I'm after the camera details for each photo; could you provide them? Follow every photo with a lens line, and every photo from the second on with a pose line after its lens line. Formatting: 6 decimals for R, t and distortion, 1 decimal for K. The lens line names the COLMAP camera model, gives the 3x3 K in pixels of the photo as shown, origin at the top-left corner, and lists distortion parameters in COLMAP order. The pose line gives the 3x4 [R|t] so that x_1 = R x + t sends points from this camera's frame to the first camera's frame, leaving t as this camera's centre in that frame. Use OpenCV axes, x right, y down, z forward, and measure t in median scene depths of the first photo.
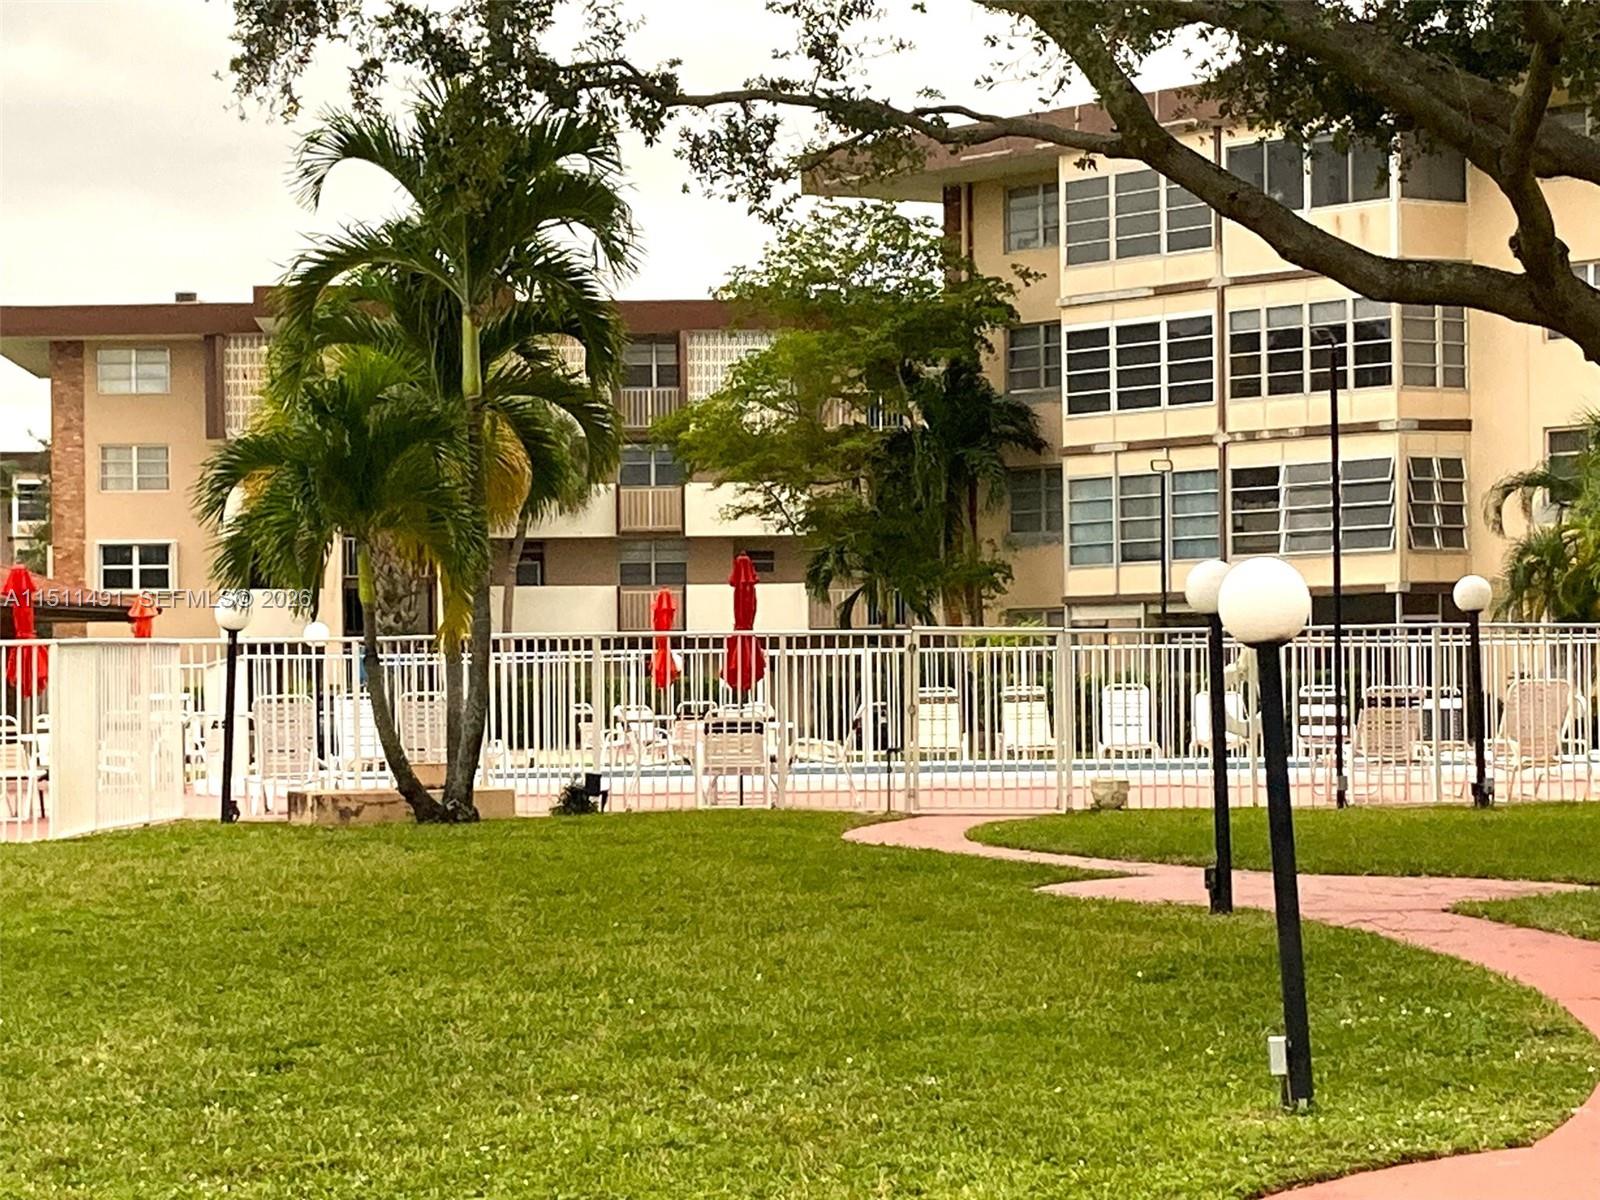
lens RADIAL K [[4286.6, 0, 799.9], [0, 4286.6, 599.3], [0, 0, 1]] dist [0.409459, 0.000000]
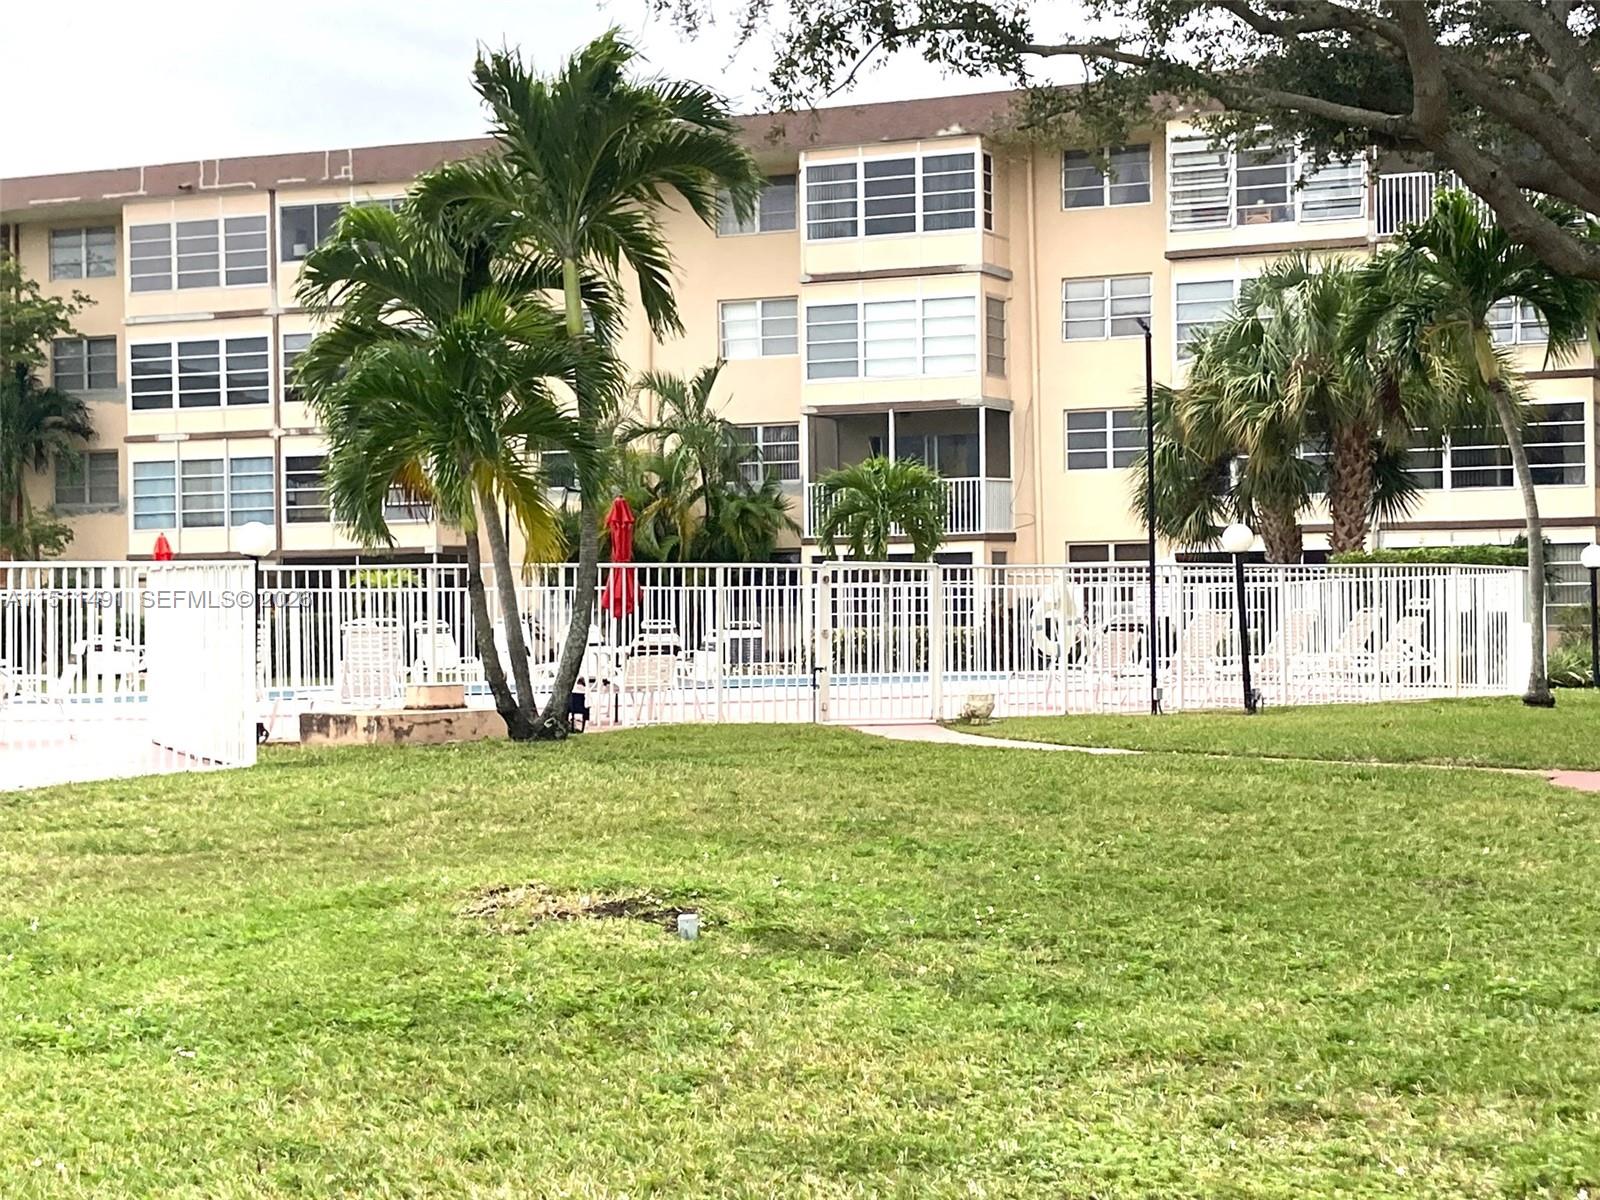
lens RADIAL K [[2885.2, 0, 800.2], [0, 2885.2, 603.7], [0, 0, 1]] dist [0.083187, 0.000000]
pose [[0.887106, 0.003668, 0.461551, -0.159981], [-0.008089, 0.999938, 0.007601, 0.005849], [-0.461495, -0.010477, 0.887081, 0.158768]]
